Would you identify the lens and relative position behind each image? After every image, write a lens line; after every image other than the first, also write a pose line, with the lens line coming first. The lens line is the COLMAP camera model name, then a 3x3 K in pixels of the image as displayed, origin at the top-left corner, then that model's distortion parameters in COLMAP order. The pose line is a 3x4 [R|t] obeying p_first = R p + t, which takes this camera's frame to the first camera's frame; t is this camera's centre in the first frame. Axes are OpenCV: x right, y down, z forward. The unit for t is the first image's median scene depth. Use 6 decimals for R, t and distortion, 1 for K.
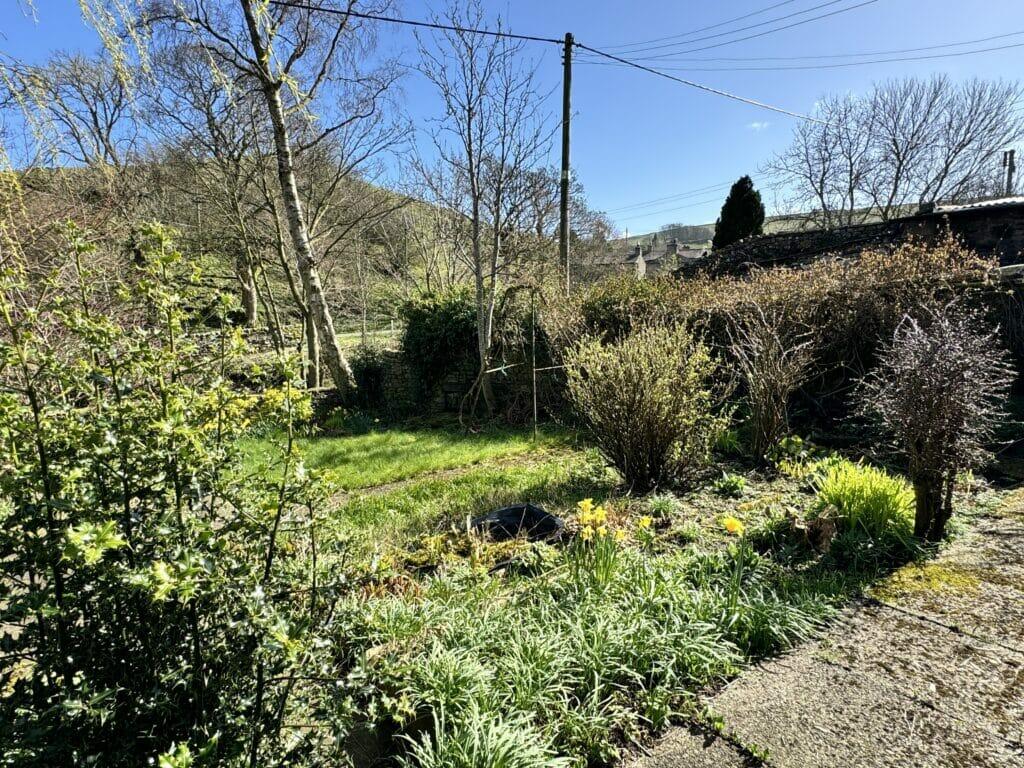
lens RADIAL K [[640.4, 0, 512.0], [0, 640.4, 384.0], [0, 0, 1]] dist [0.005601, 0.002959]
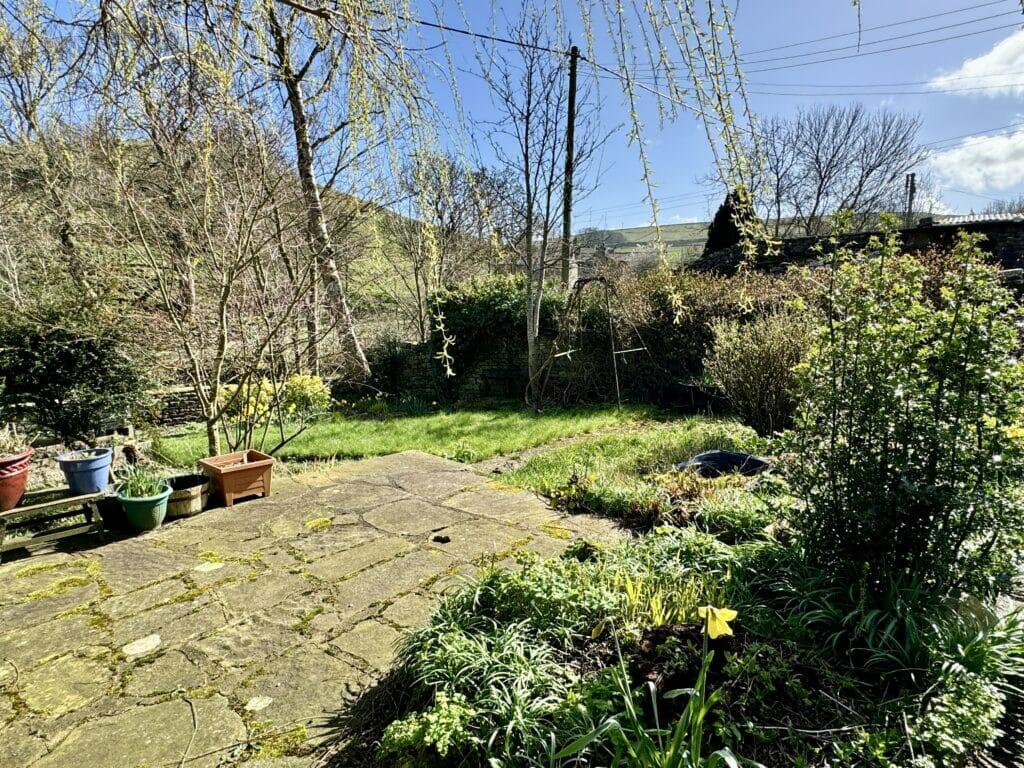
lens RADIAL K [[640.4, 0, 512.0], [0, 640.4, 384.0], [0, 0, 1]] dist [0.005601, 0.002959]
pose [[0.989101, -0.001798, 0.147225, -0.173420], [0.001793, 0.999998, 0.000167, 0.018426], [-0.147225, 0.000099, 0.989103, -0.047689]]
